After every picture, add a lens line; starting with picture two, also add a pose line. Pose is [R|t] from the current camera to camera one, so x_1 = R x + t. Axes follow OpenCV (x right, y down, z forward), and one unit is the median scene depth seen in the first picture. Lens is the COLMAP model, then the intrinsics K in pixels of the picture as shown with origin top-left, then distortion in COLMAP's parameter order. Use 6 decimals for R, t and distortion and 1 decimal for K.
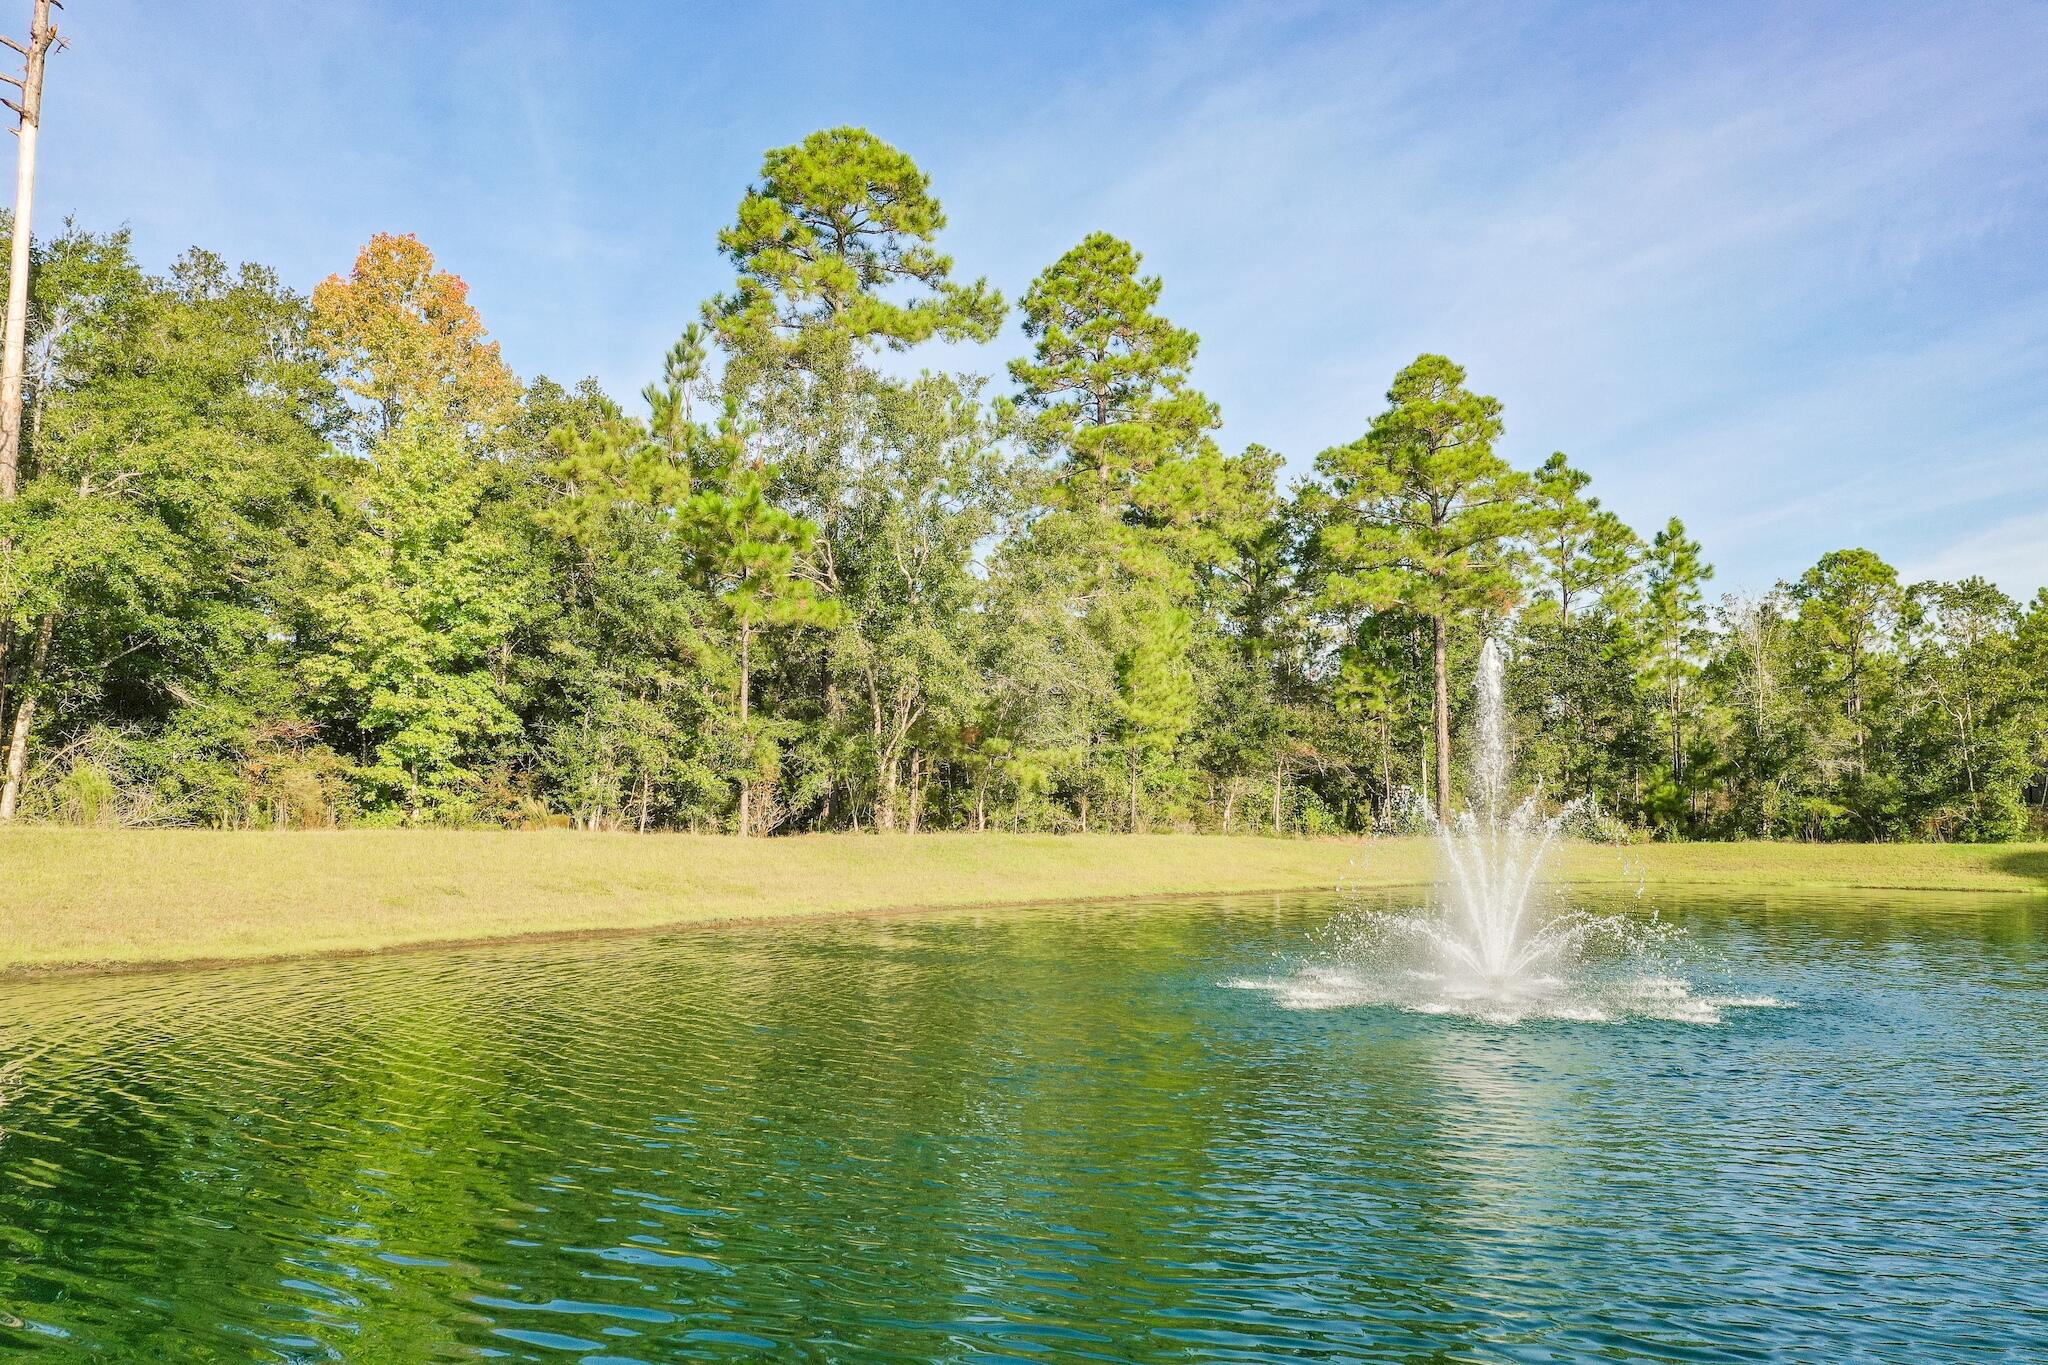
lens RADIAL K [[1622.7, 0, 1024.0], [0, 1622.7, 682.5], [0, 0, 1]] dist [-0.001247, -0.000631]
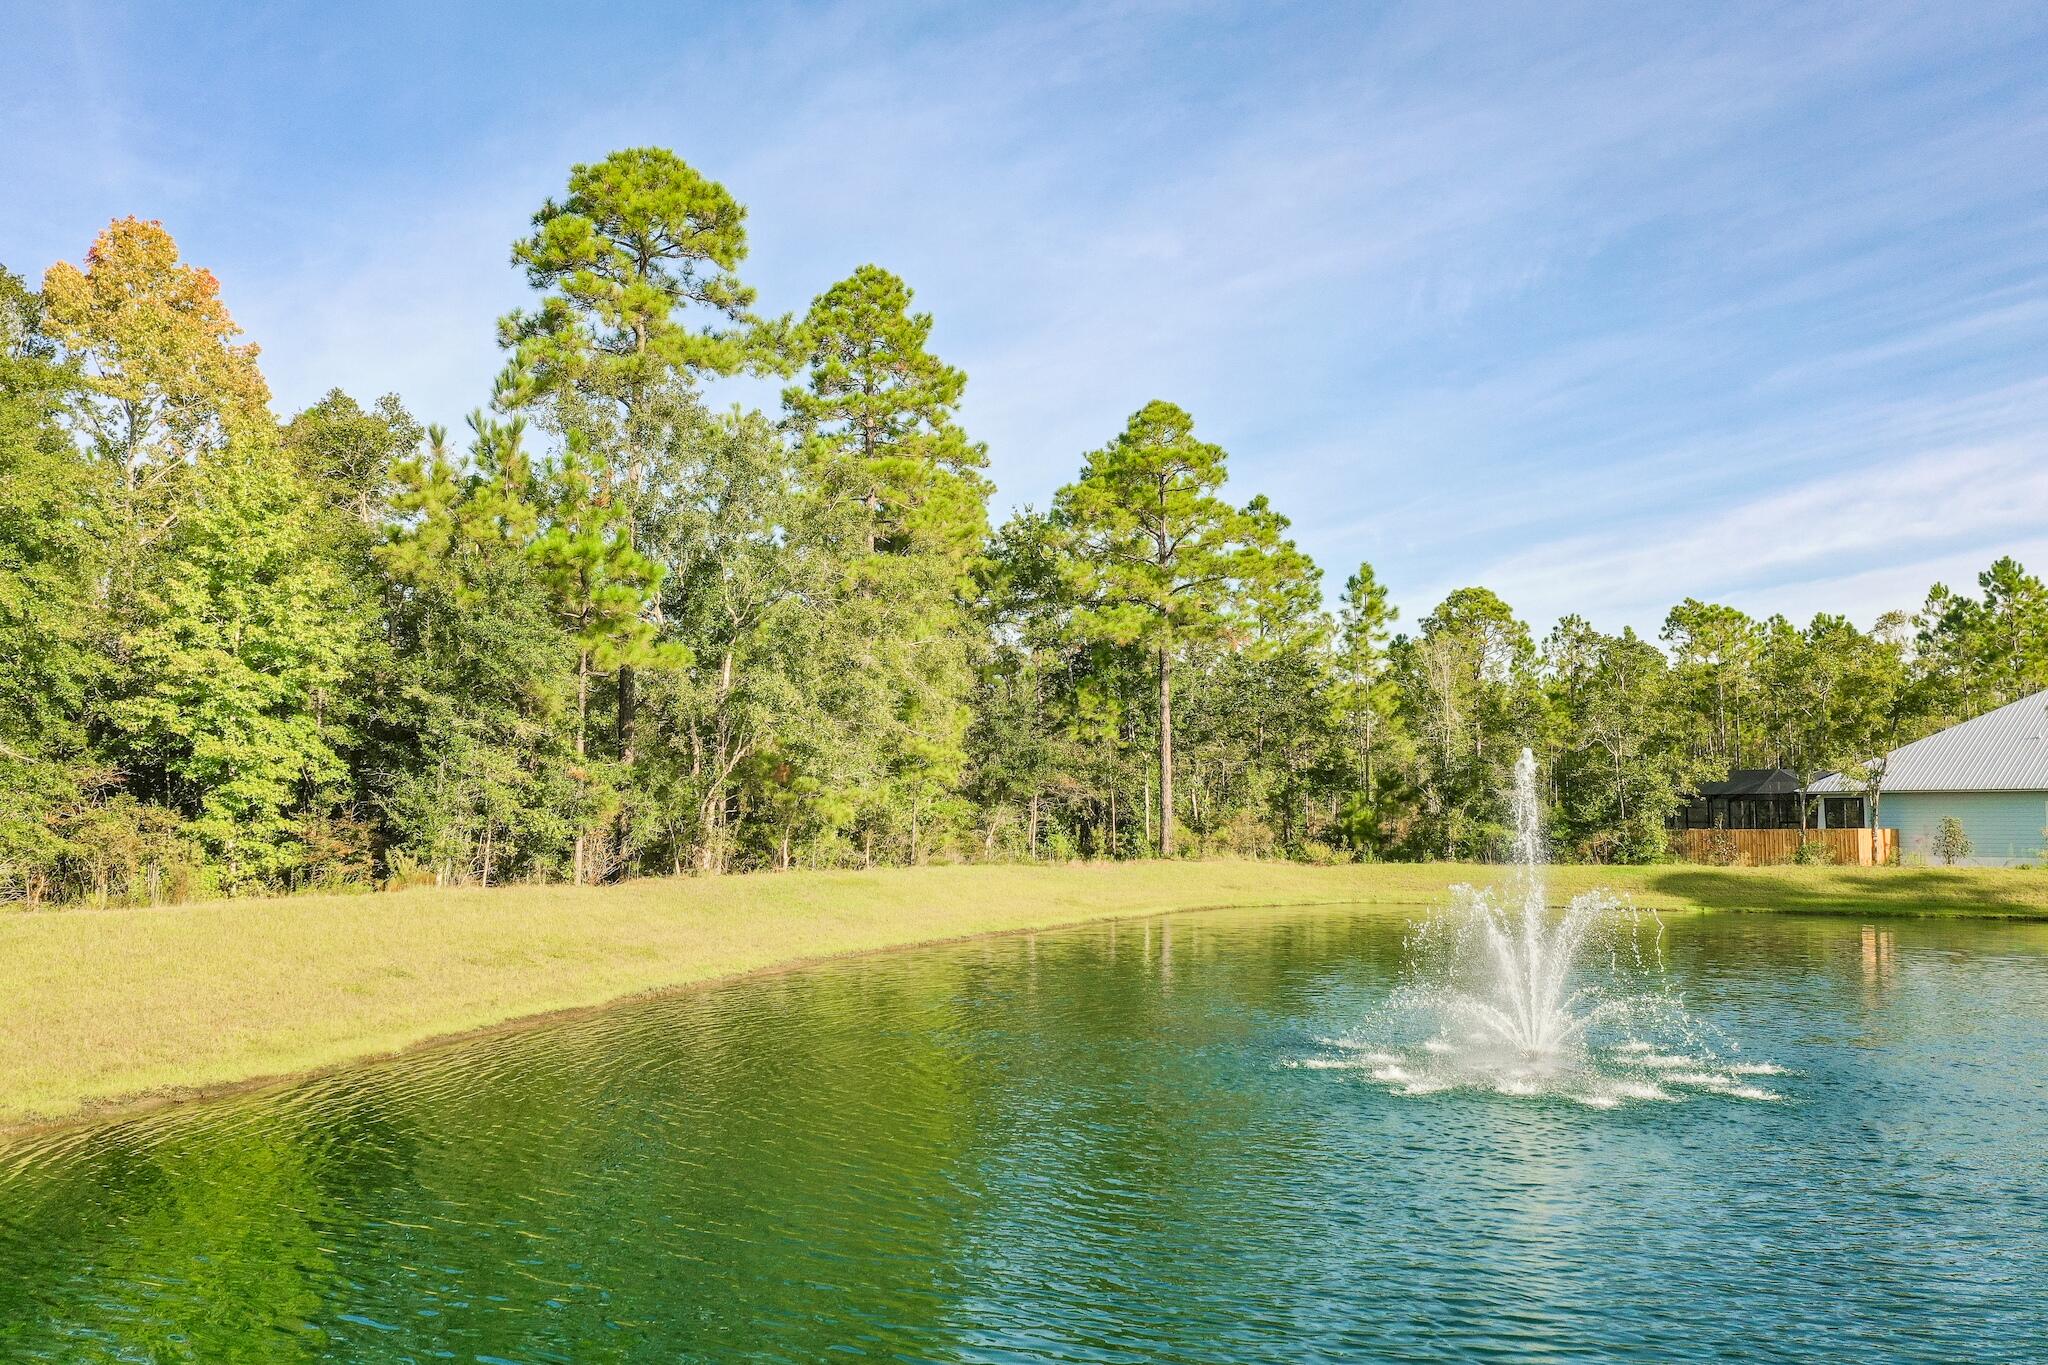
lens RADIAL K [[1622.7, 0, 1024.0], [0, 1622.7, 682.5], [0, 0, 1]] dist [-0.001247, -0.000631]
pose [[0.969965, 0.019242, 0.242484, -0.116560], [-0.020120, 0.999797, 0.001145, -0.024678], [-0.242412, -0.005990, 0.970155, -0.003655]]
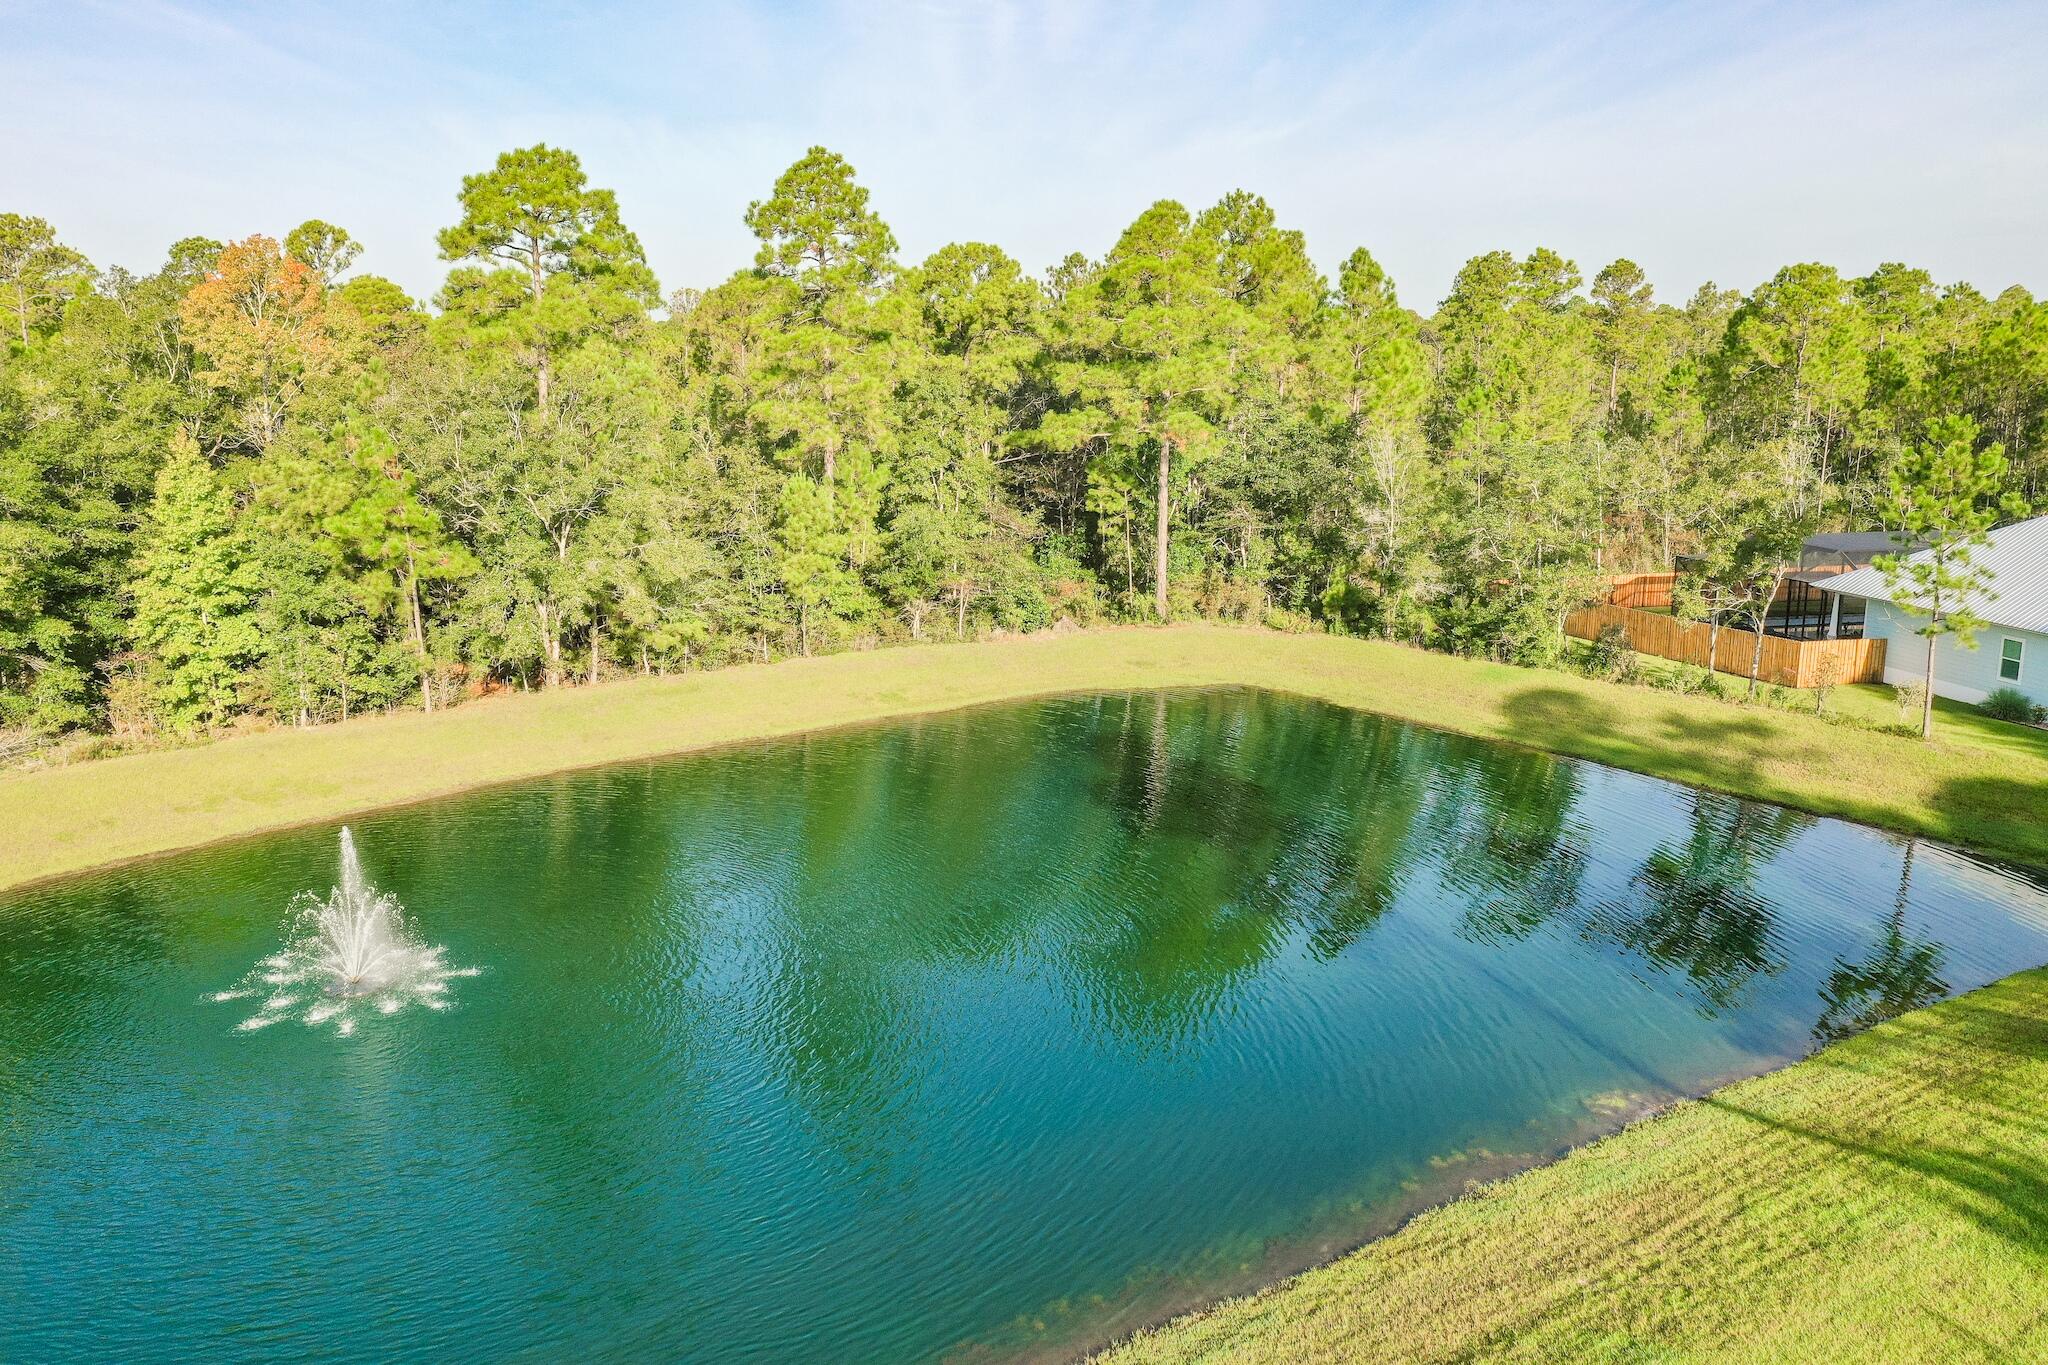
lens RADIAL K [[1611.6, 0, 1072.8], [0, 1611.6, 688.0], [0, 0, 1]] dist [0.003132, 0.000943]
pose [[0.976725, 0.037945, -0.211111, 0.585228], [0.026573, 0.955240, 0.294635, -0.281165], [0.212842, -0.293387, 0.931999, -0.226321]]
